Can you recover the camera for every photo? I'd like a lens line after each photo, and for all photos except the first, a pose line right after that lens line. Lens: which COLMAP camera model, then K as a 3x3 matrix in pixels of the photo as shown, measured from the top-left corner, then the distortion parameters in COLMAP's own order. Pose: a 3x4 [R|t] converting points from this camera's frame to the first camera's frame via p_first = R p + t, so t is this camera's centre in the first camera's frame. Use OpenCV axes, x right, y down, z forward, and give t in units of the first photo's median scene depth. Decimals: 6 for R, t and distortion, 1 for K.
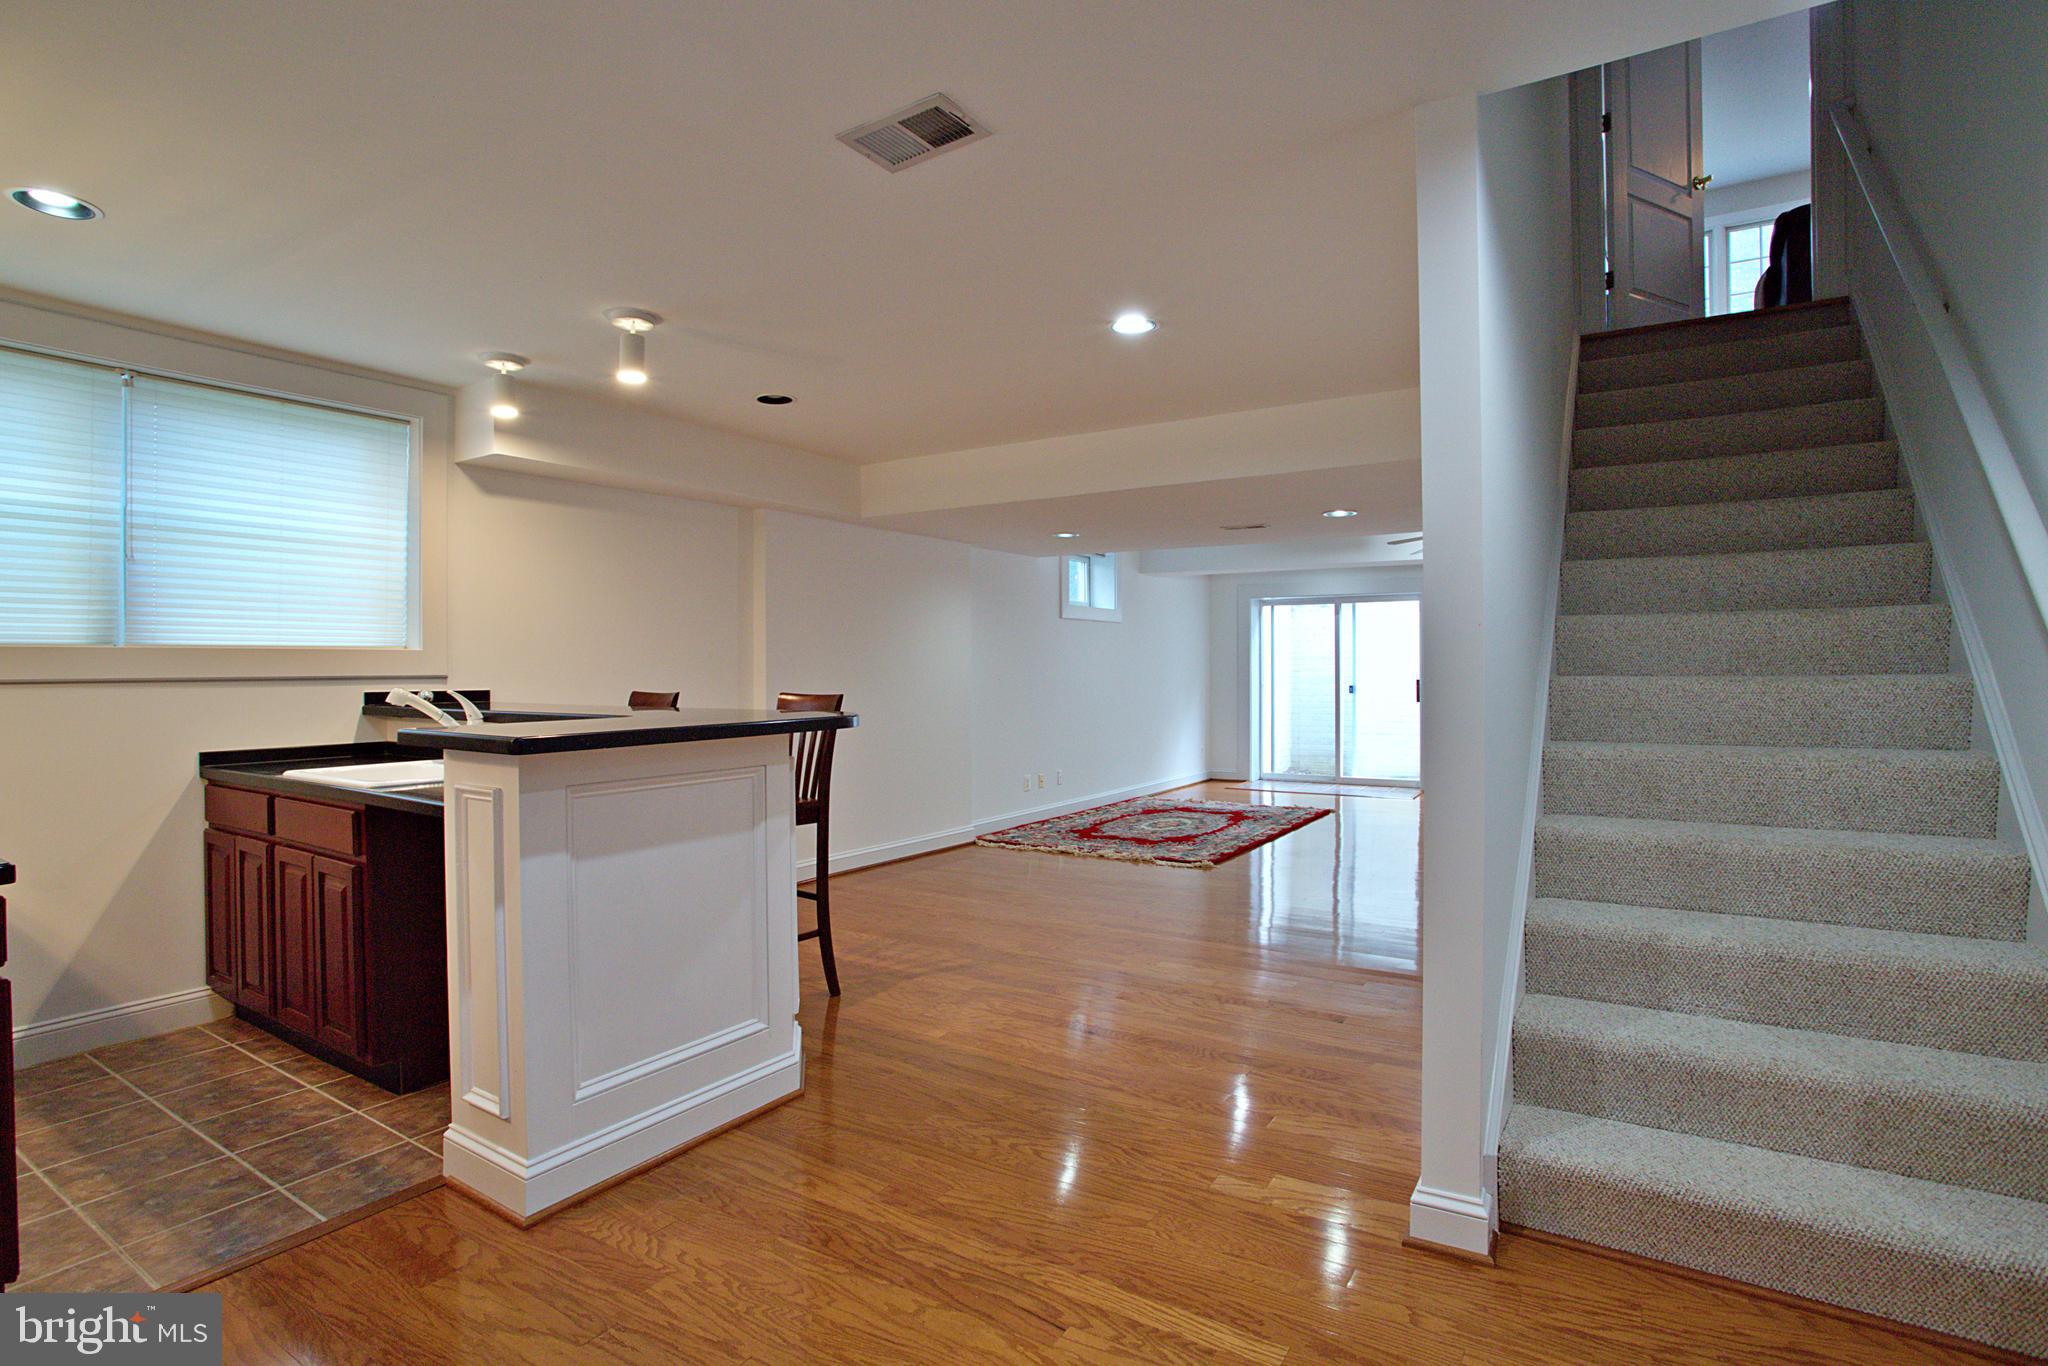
lens RADIAL K [[1004.9, 0, 1024.0], [0, 1004.9, 683.7], [0, 0, 1]] dist [-0.049395, 0.014038]
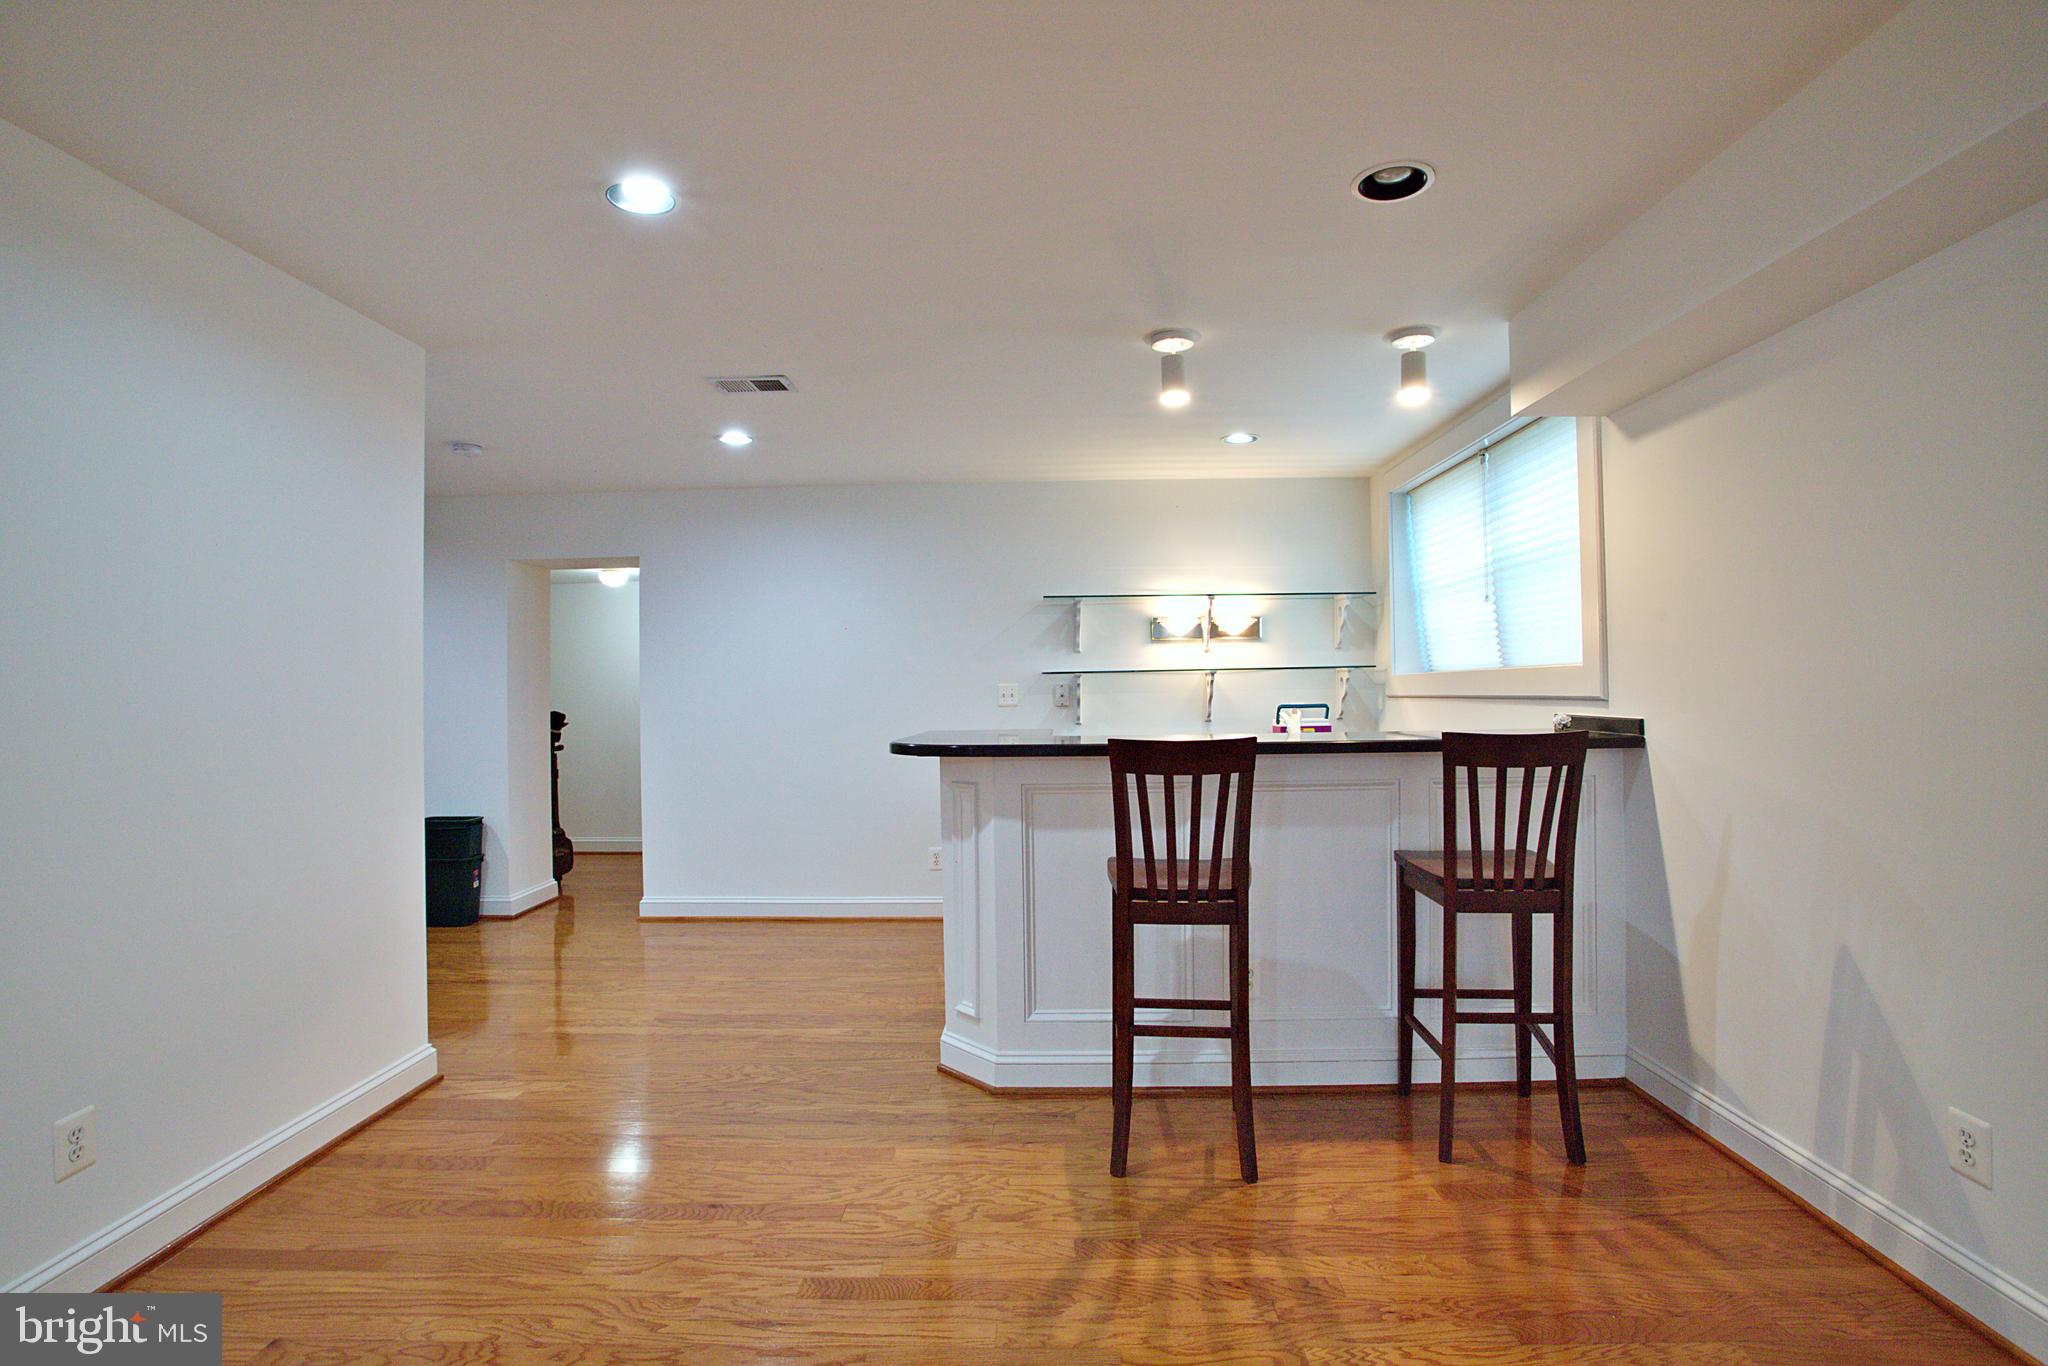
lens RADIAL K [[1004.9, 0, 1028.8], [0, 1004.9, 676.6], [0, 0, 1]] dist [-0.049395, 0.014038]
pose [[-0.857359, 0.007385, -0.514666, 0.213808], [0.009467, 0.999954, -0.001423, -0.030101], [0.514632, -0.006093, -0.857389, 1.567083]]
